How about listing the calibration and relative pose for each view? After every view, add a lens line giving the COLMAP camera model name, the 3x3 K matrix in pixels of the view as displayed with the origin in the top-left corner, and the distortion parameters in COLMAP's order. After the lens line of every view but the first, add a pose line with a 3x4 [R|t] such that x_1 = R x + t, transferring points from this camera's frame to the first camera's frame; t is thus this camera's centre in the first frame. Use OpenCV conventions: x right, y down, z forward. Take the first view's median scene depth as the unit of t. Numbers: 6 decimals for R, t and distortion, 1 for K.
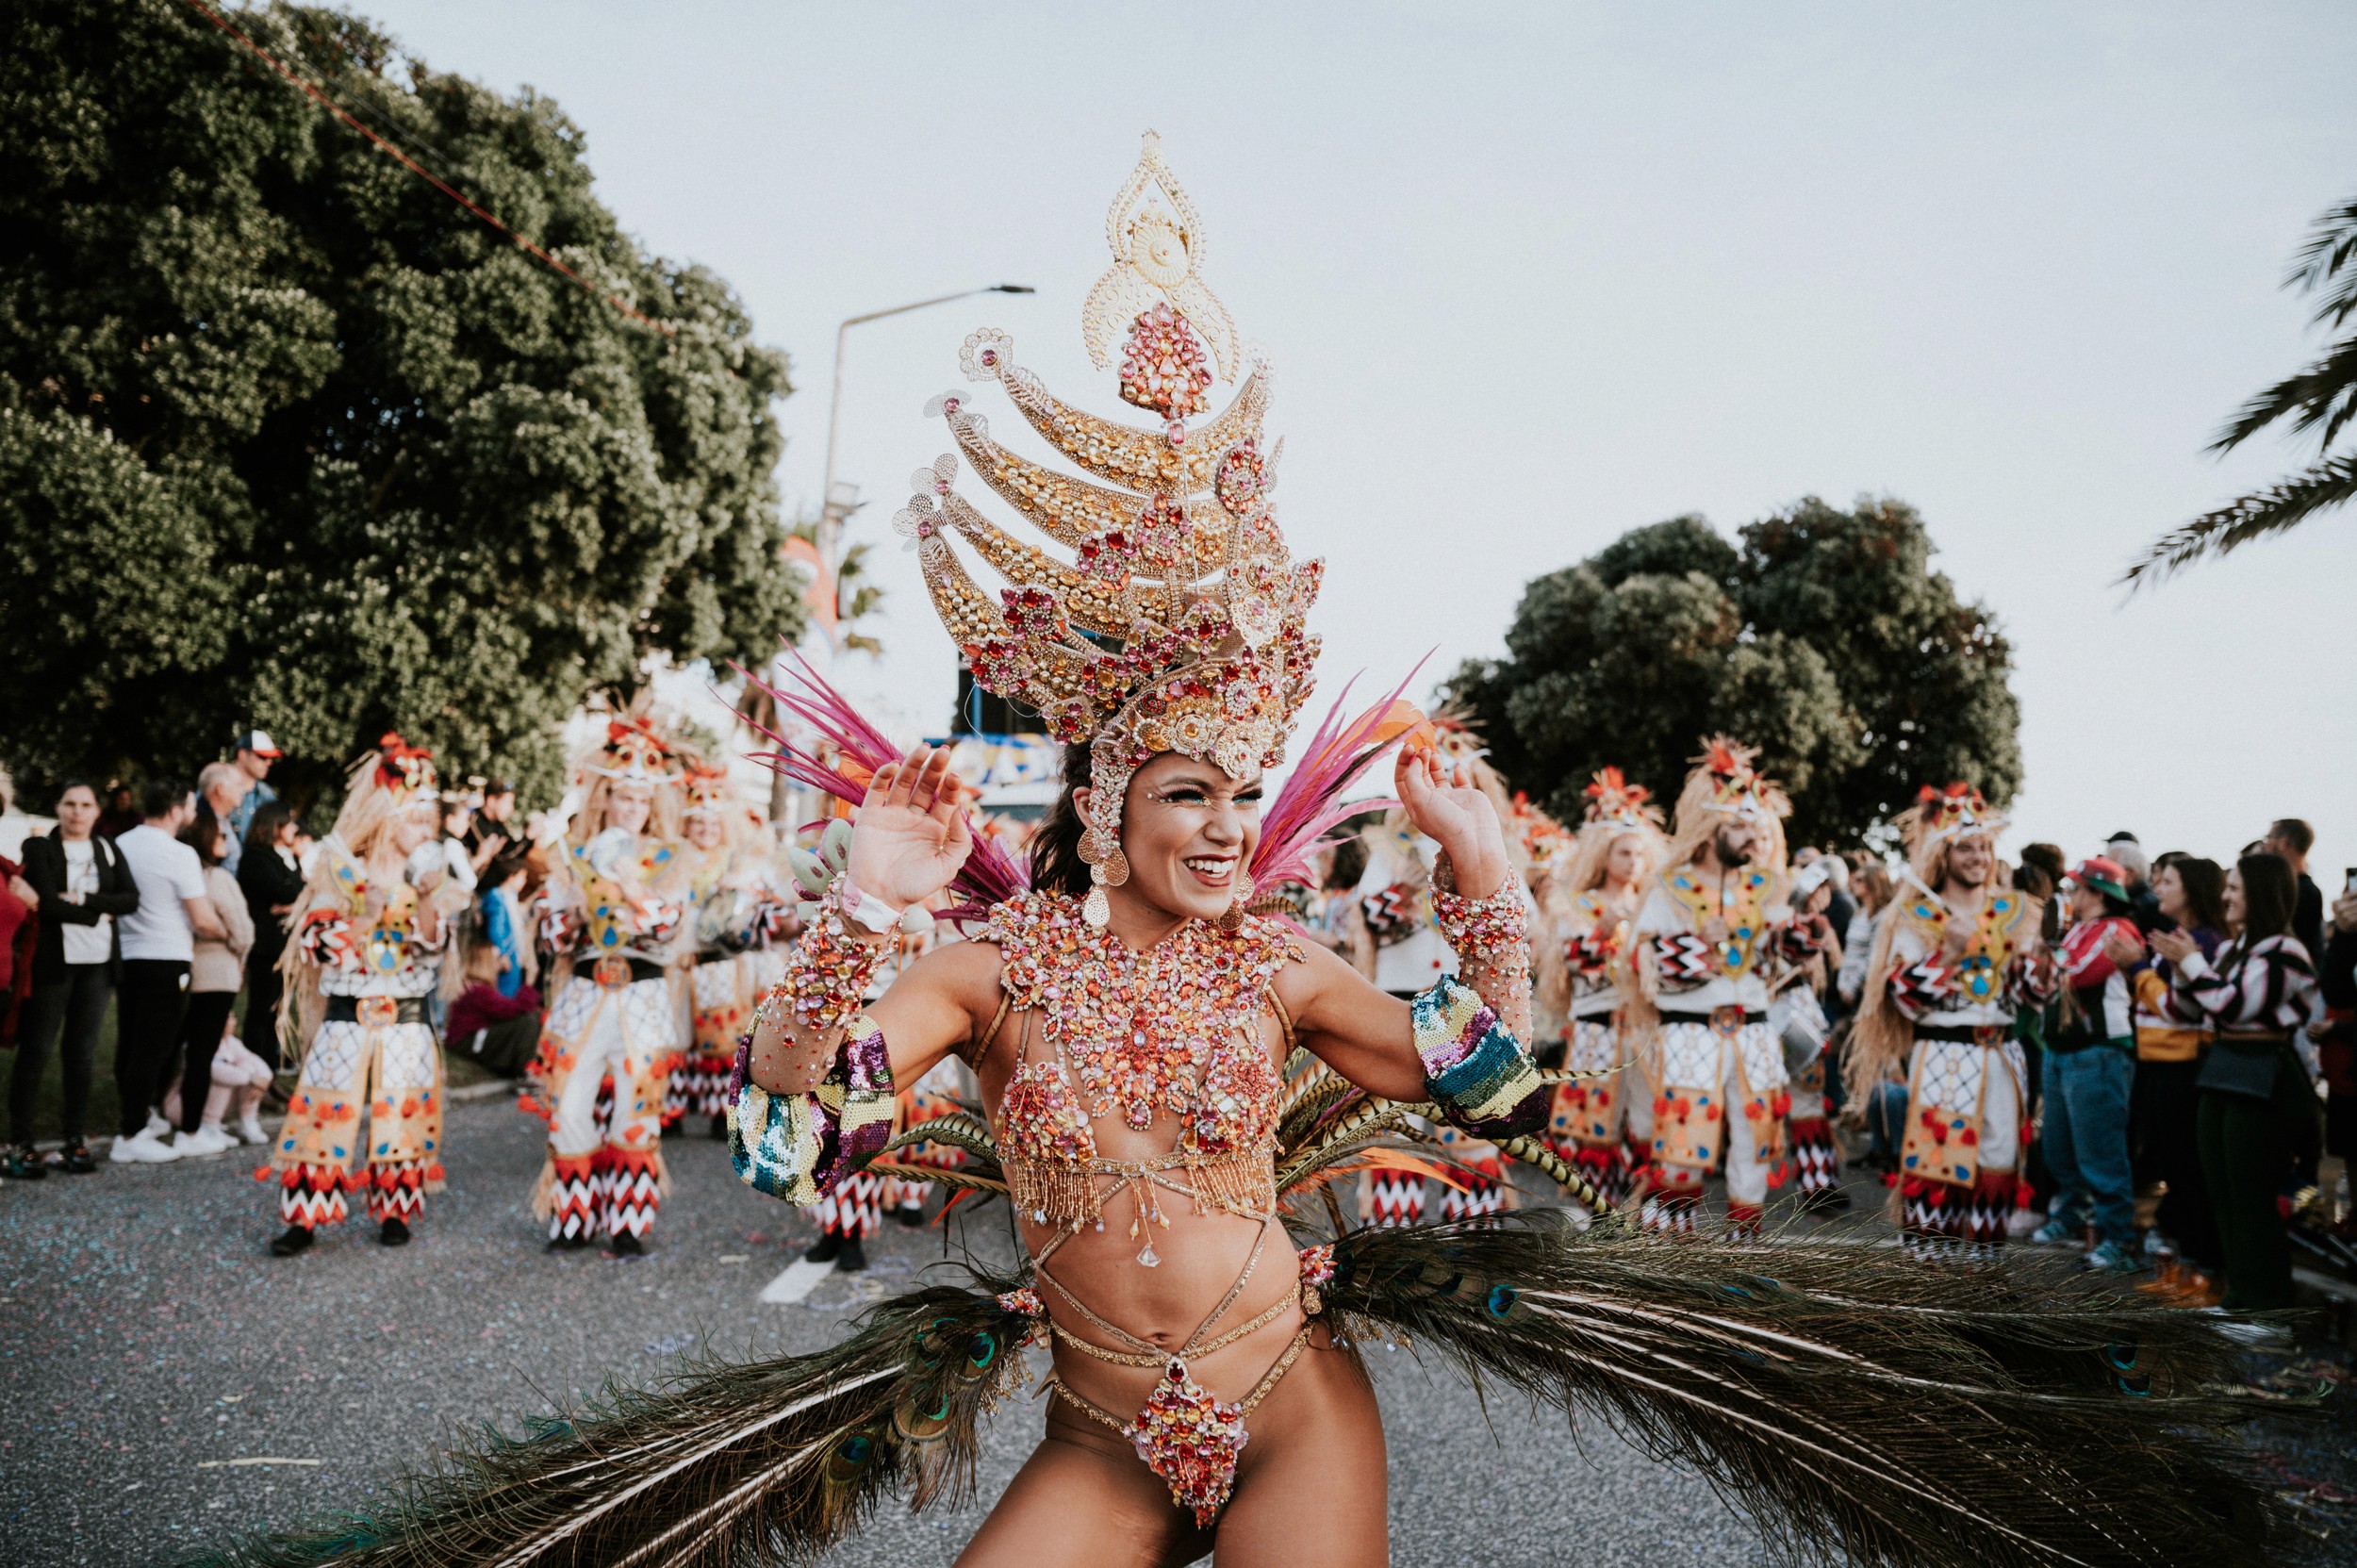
lens RADIAL K [[1636.6, 0, 1175.8], [0, 1636.6, 818.1], [0, 0, 1]] dist [-0.131353, 0.072330]
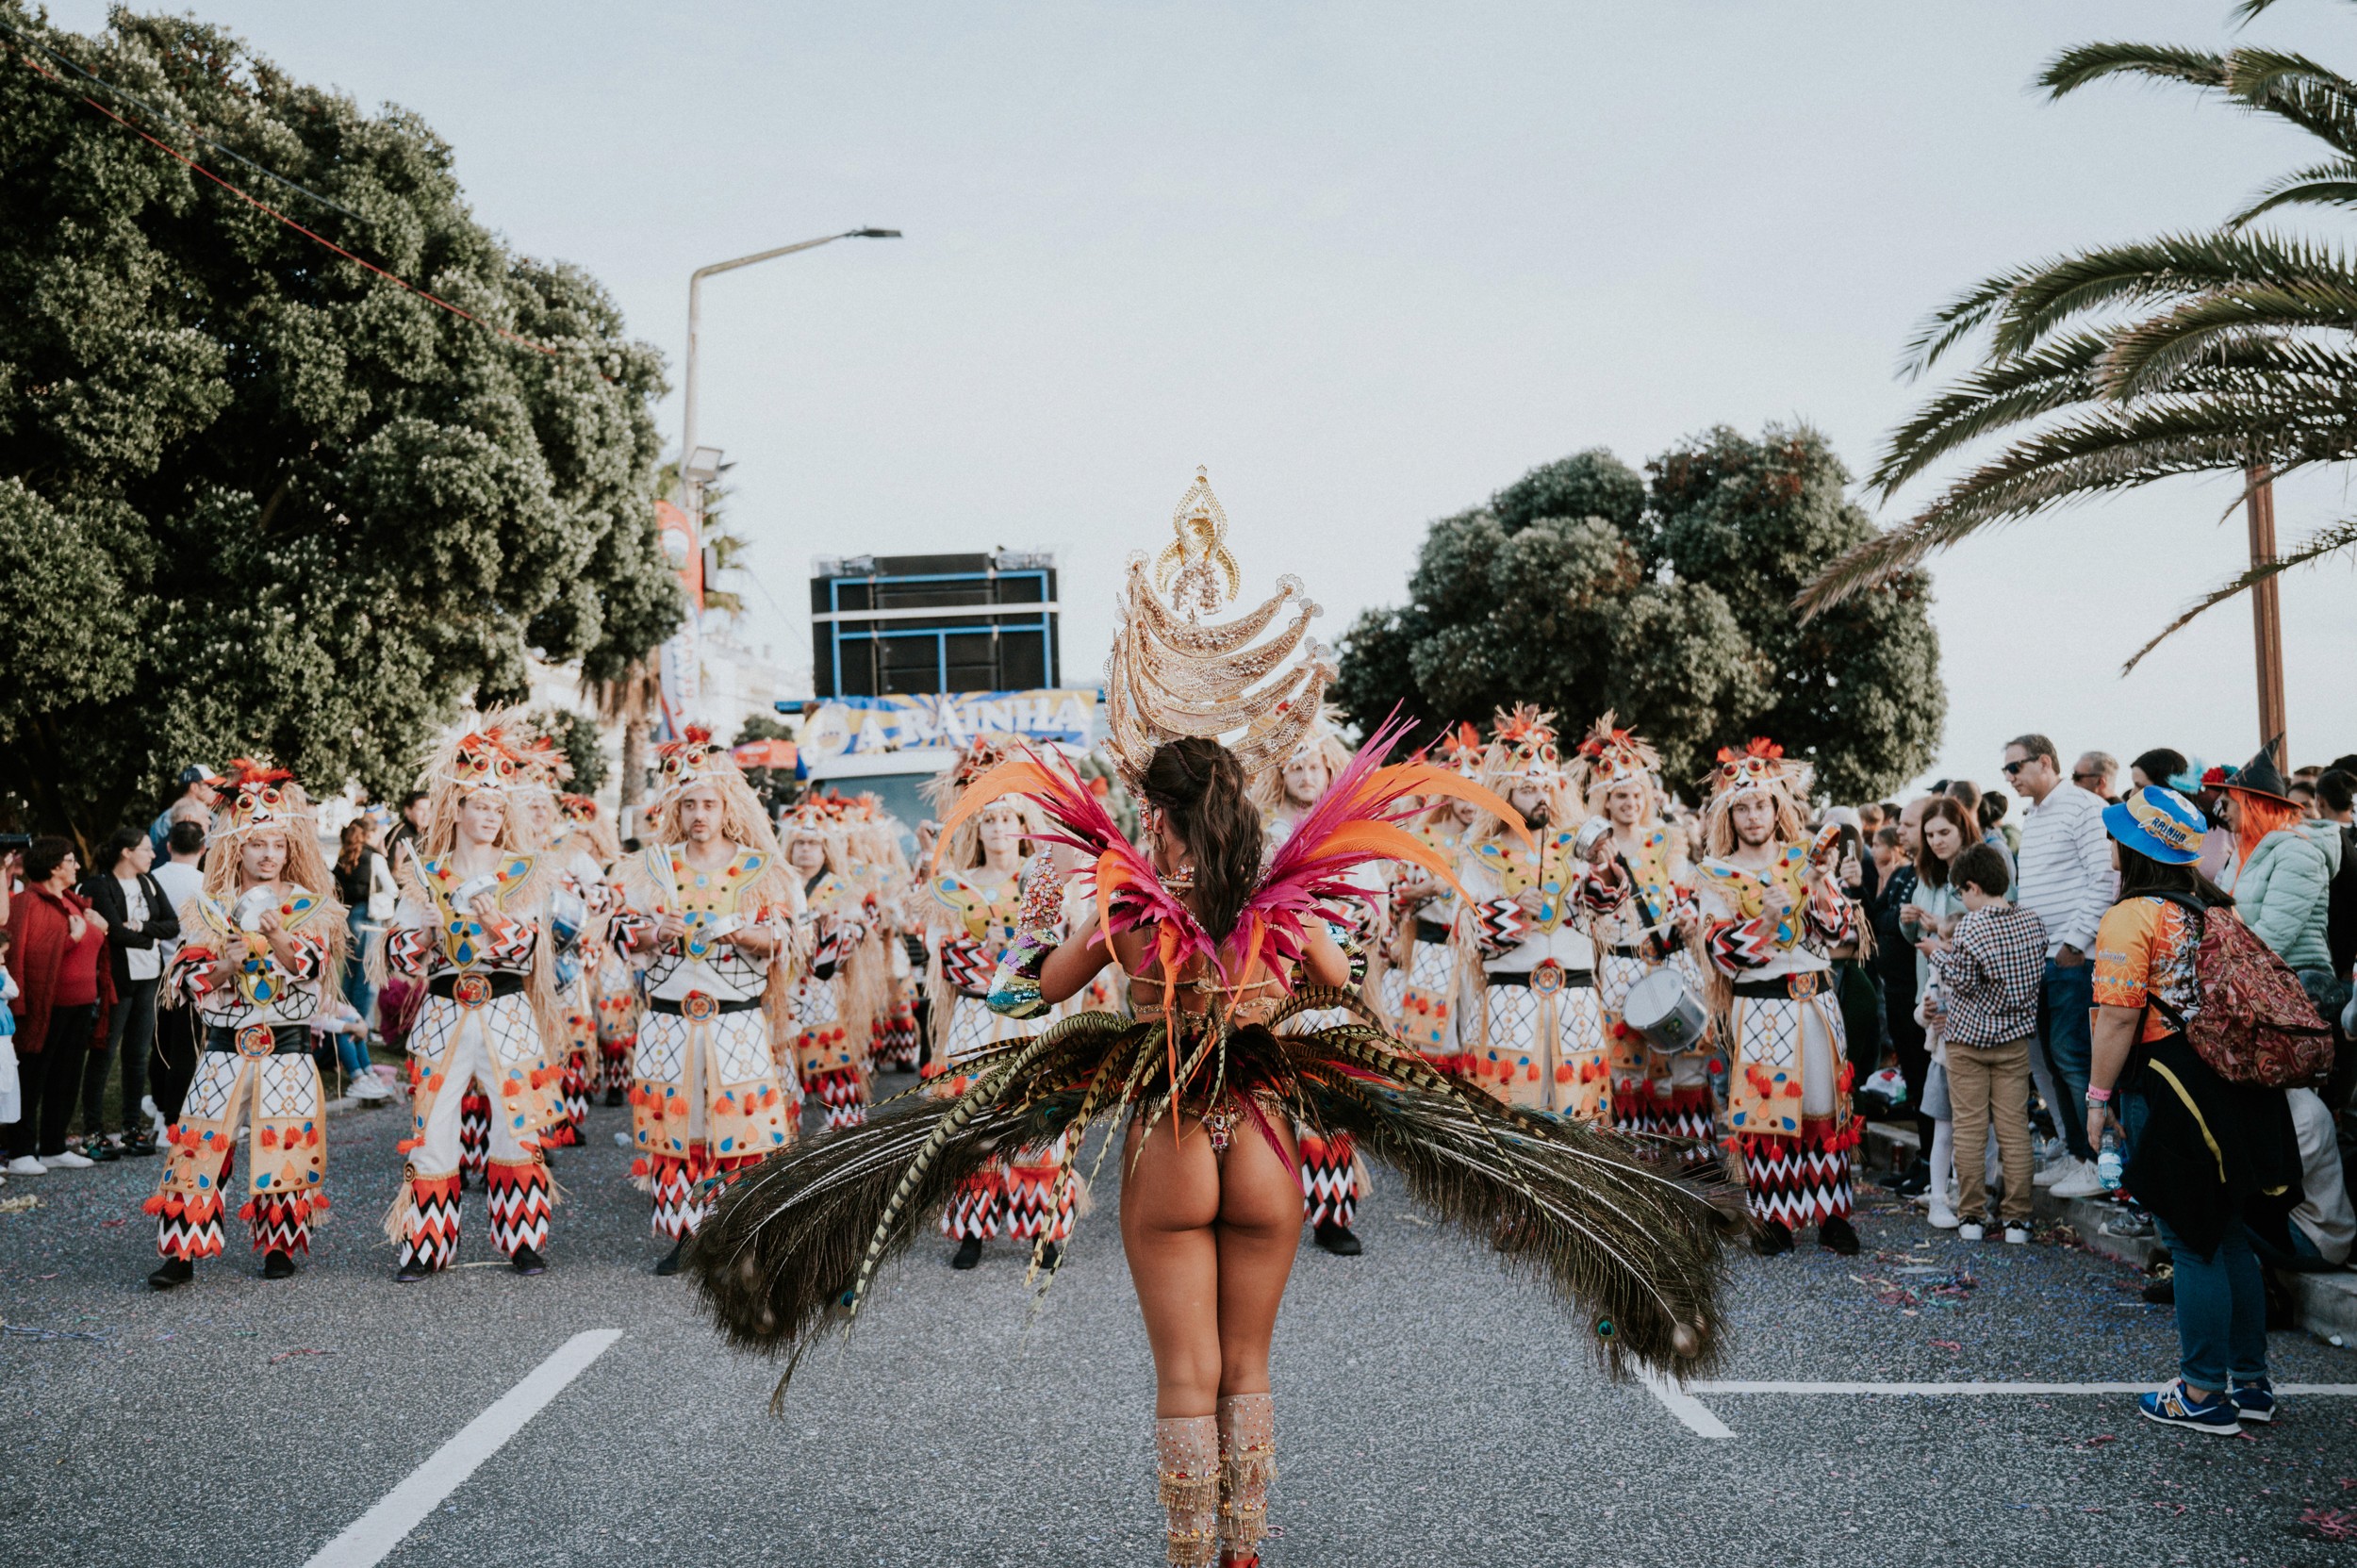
lens RADIAL K [[2121.2, 0, 1213.0], [0, 2121.2, 780.8], [0, 0, 1]] dist [-0.085921, 0.093567]
pose [[0.997667, -0.039925, 0.055385, 0.022787], [0.039073, 0.999102, 0.016386, -0.034017], [-0.055989, -0.014184, 0.998331, -0.388005]]
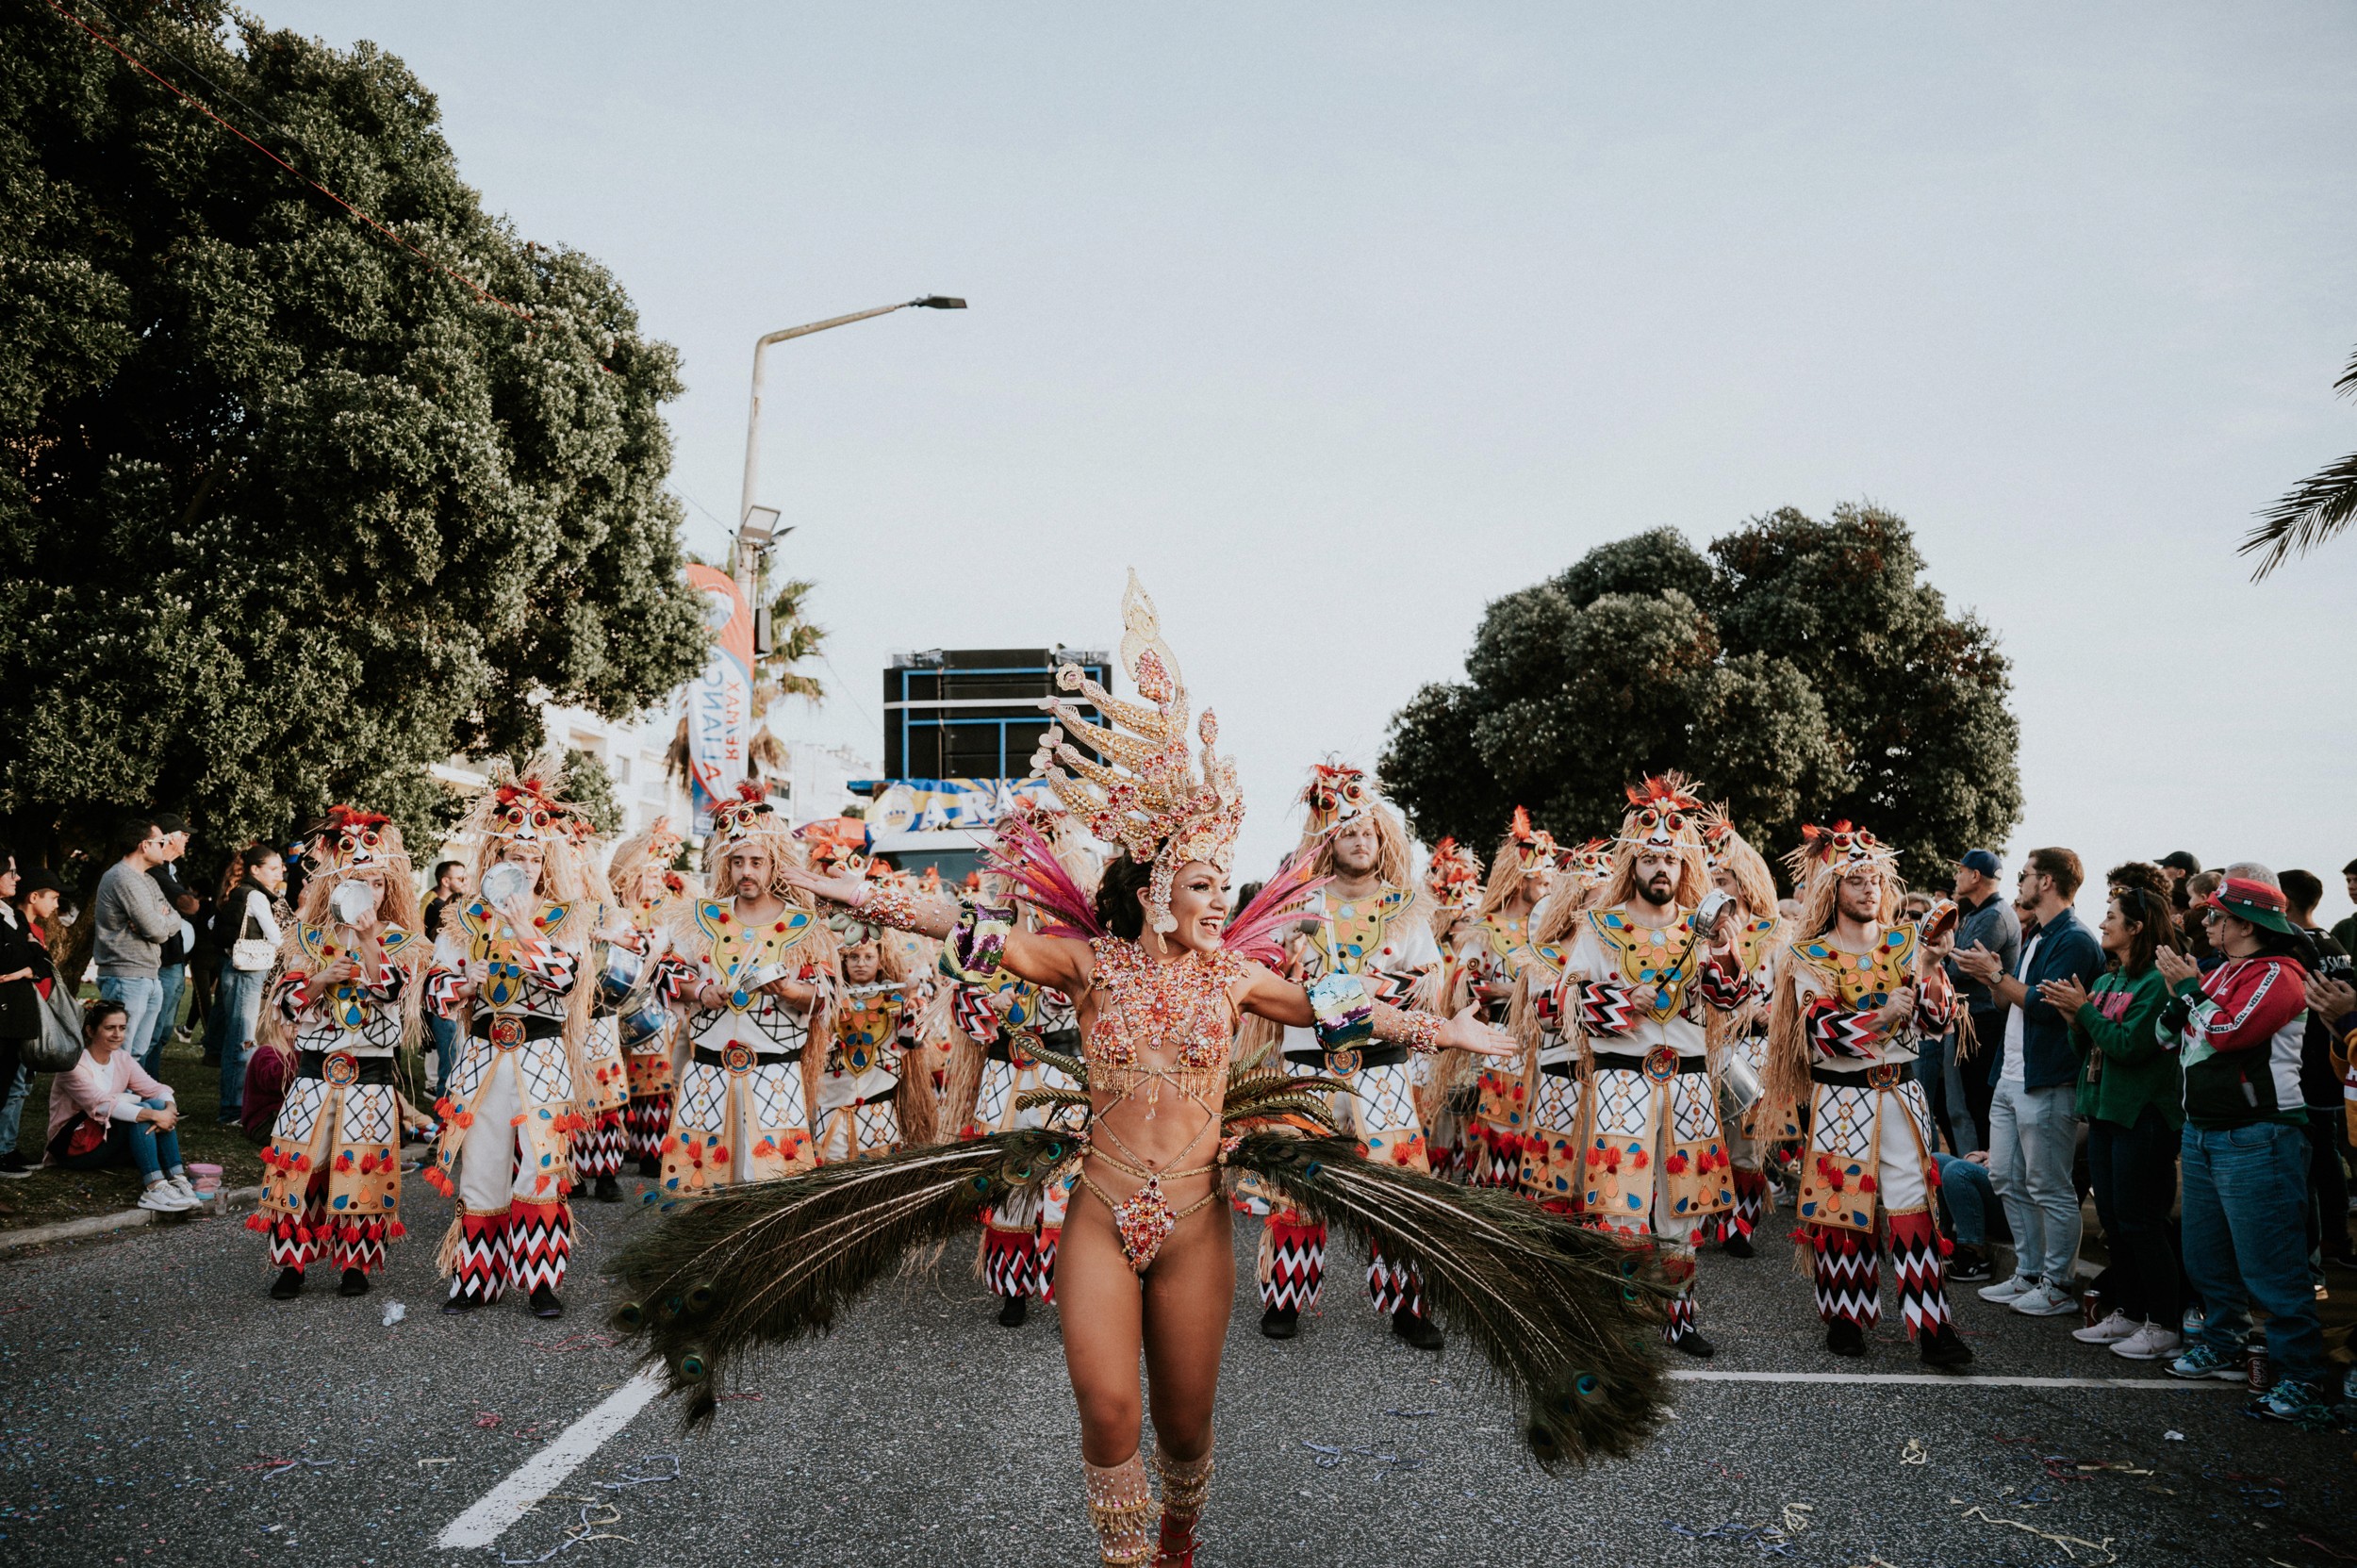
lens RADIAL K [[1570.1, 0, 1177.1], [0, 1570.1, 826.9], [0, 0, 1]] dist [-0.134851, 0.076164]
pose [[0.999681, -0.014321, 0.020825, 0.022793], [0.014832, 0.999587, -0.024594, 0.005082], [-0.020465, 0.024895, 0.999481, 0.165243]]
